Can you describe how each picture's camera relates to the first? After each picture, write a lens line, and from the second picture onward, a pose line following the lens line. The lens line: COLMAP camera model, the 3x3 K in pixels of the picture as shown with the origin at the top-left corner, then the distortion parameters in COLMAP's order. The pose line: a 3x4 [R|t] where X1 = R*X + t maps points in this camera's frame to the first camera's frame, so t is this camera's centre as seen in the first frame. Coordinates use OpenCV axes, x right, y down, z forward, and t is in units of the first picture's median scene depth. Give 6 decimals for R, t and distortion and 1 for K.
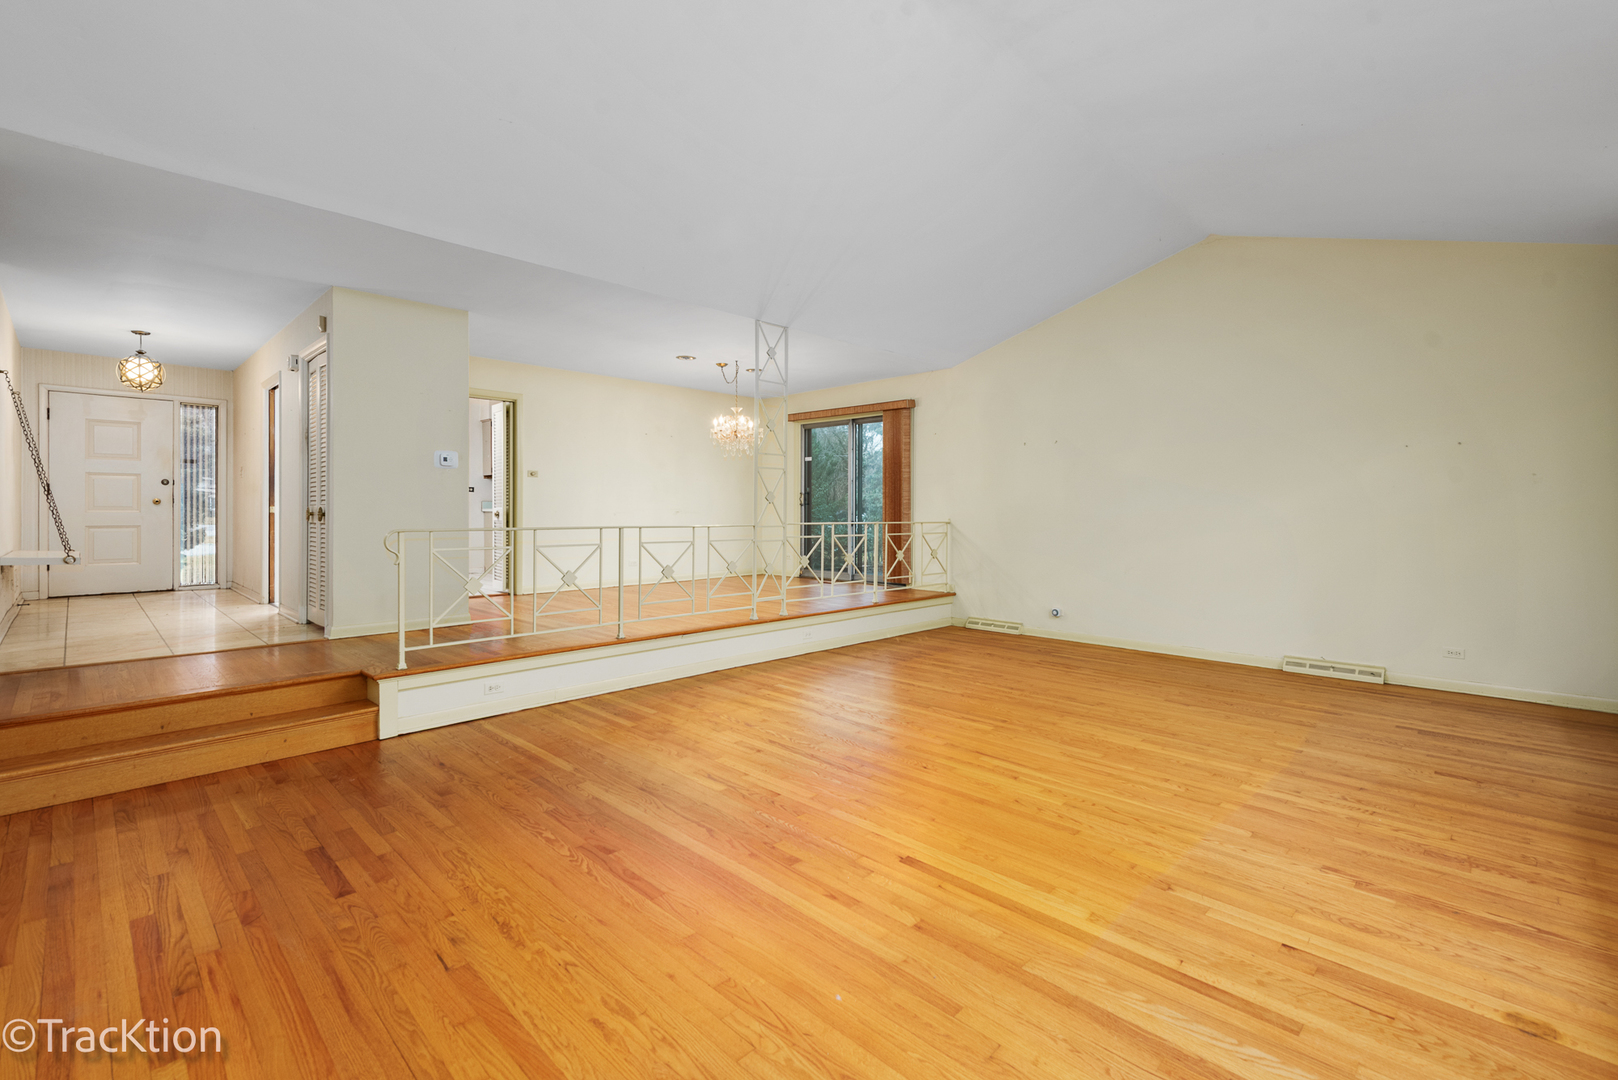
lens RADIAL K [[718.0, 0, 827.0], [0, 718.0, 507.9], [0, 0, 1]] dist [0.010004, -0.000510]
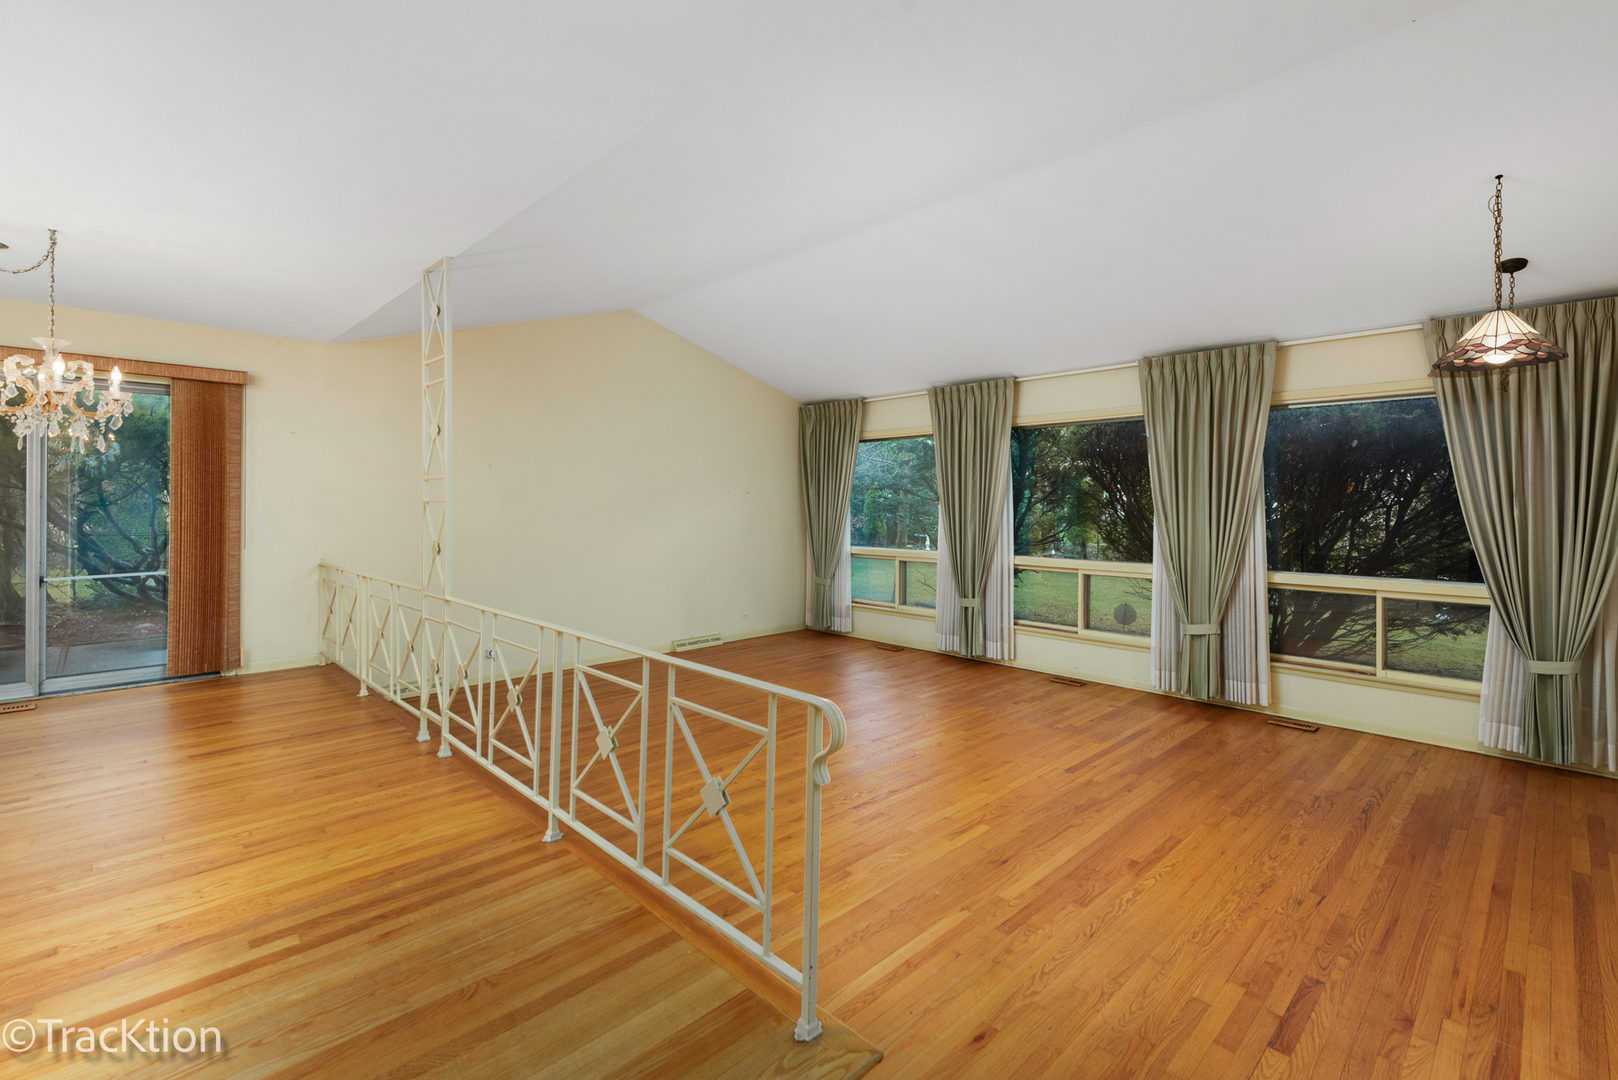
lens RADIAL K [[718.0, 0, 811.0], [0, 718.0, 499.6], [0, 0, 1]] dist [0.010004, -0.000510]
pose [[0.037521, 0.002063, 0.999294, -1.536059], [-0.004810, 0.999987, -0.001884, -0.131667], [-0.999284, -0.004736, 0.037530, 1.495290]]
